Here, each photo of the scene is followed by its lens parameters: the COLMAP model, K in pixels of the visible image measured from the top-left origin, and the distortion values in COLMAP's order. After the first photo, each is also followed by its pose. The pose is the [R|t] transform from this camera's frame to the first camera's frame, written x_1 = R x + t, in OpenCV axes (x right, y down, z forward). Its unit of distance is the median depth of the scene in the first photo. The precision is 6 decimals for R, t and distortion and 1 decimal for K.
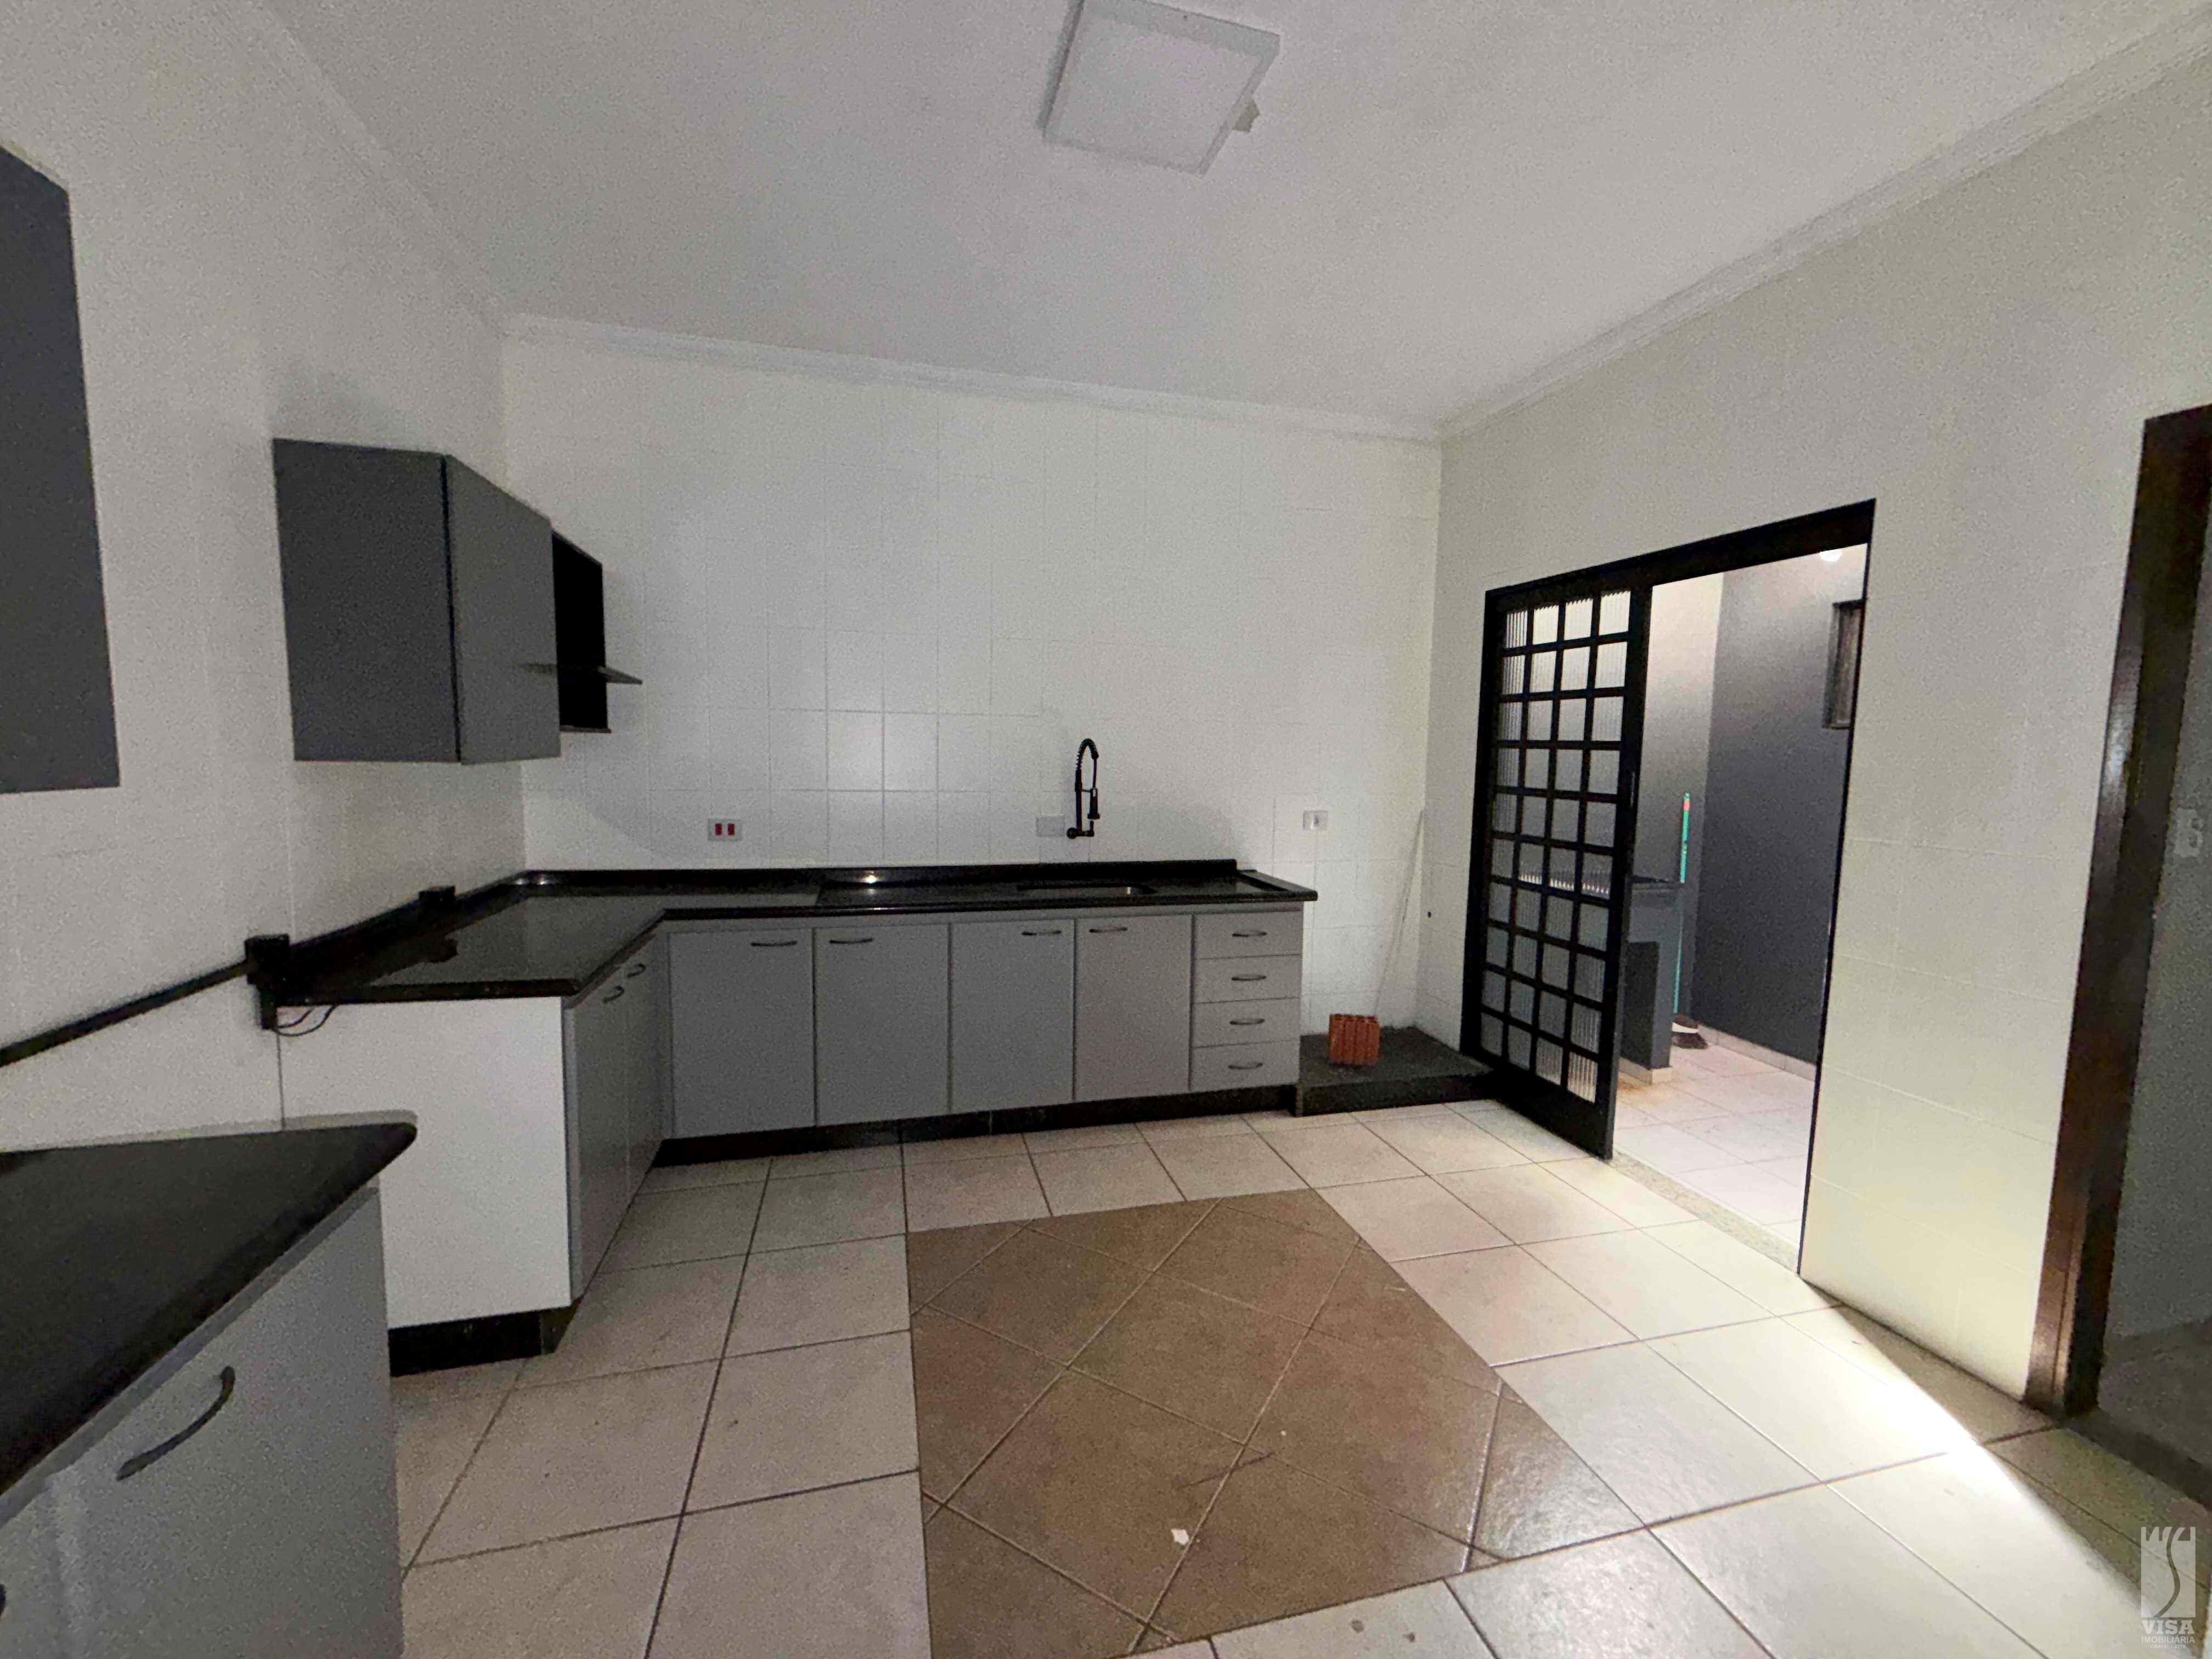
lens RADIAL K [[883.8, 0, 1104.8], [0, 883.8, 826.2], [0, 0, 1]] dist [0.000079, -0.000328]
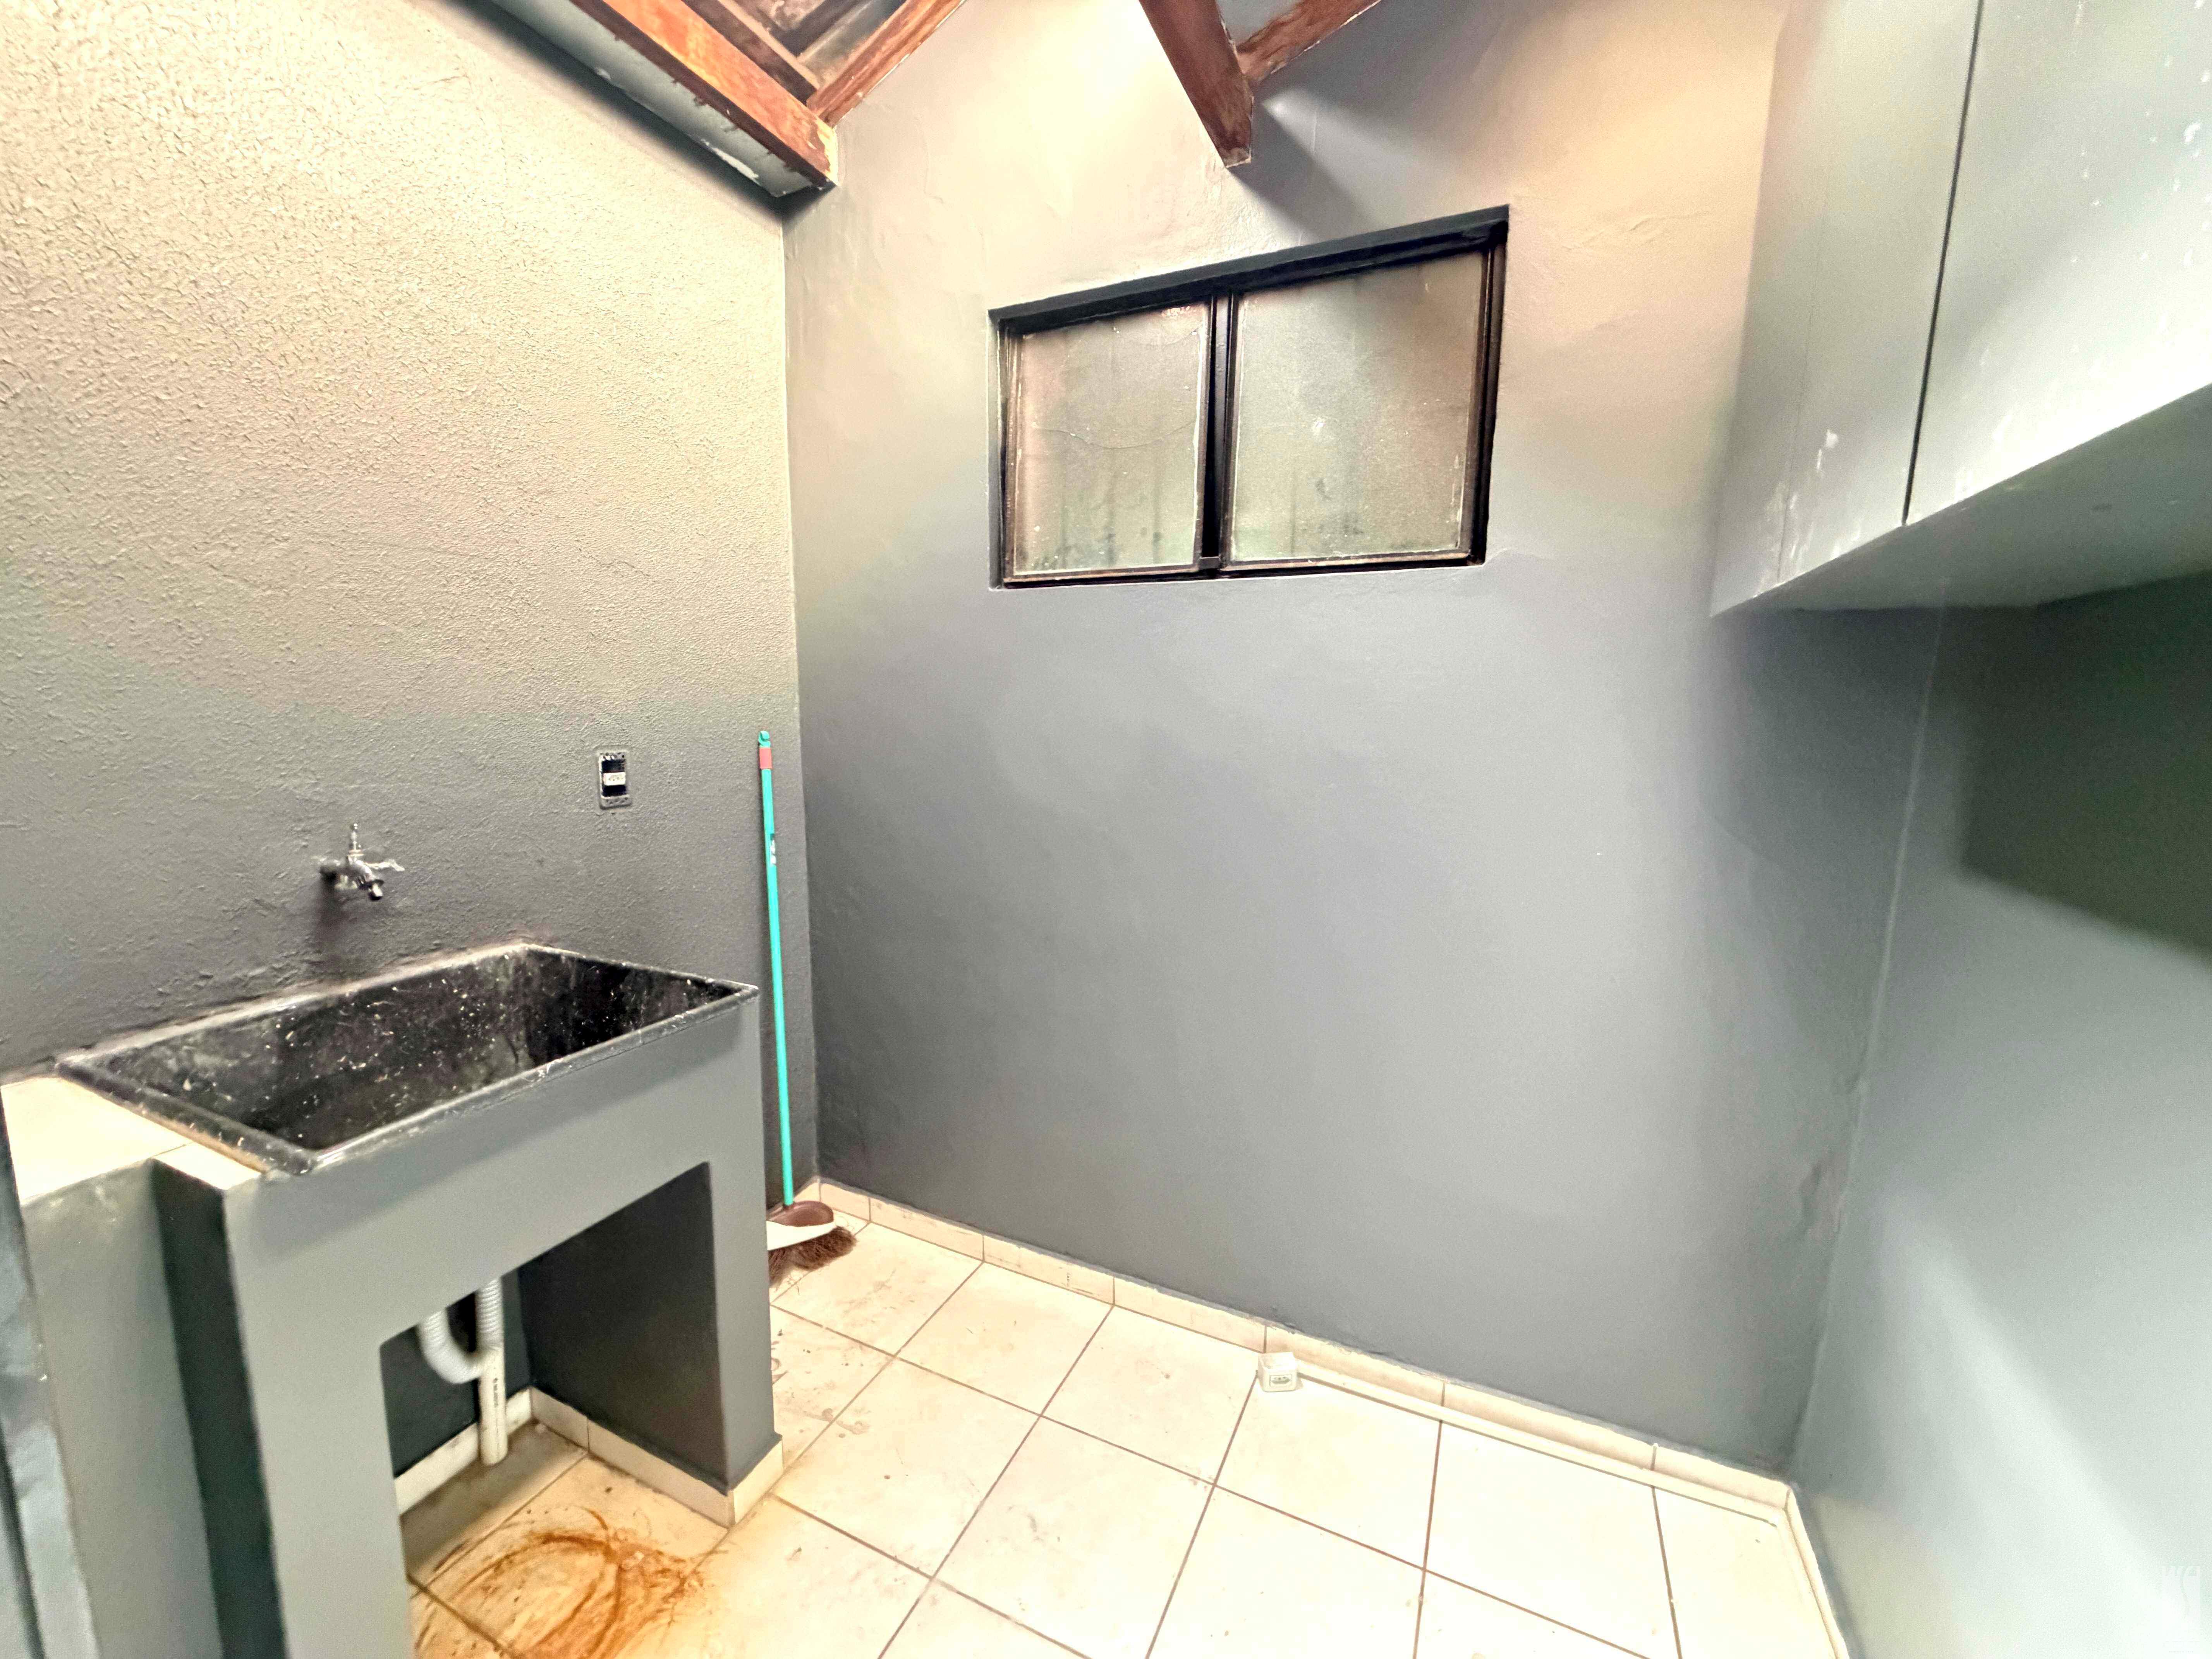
lens RADIAL K [[883.8, 0, 1104.8], [0, 883.8, 826.2], [0, 0, 1]] dist [0.000079, -0.000328]
pose [[0.627492, -0.125002, 0.768524, 0.419711], [0.067004, 0.992037, 0.106648, -0.026285], [-0.775735, -0.015427, 0.630871, 0.583394]]
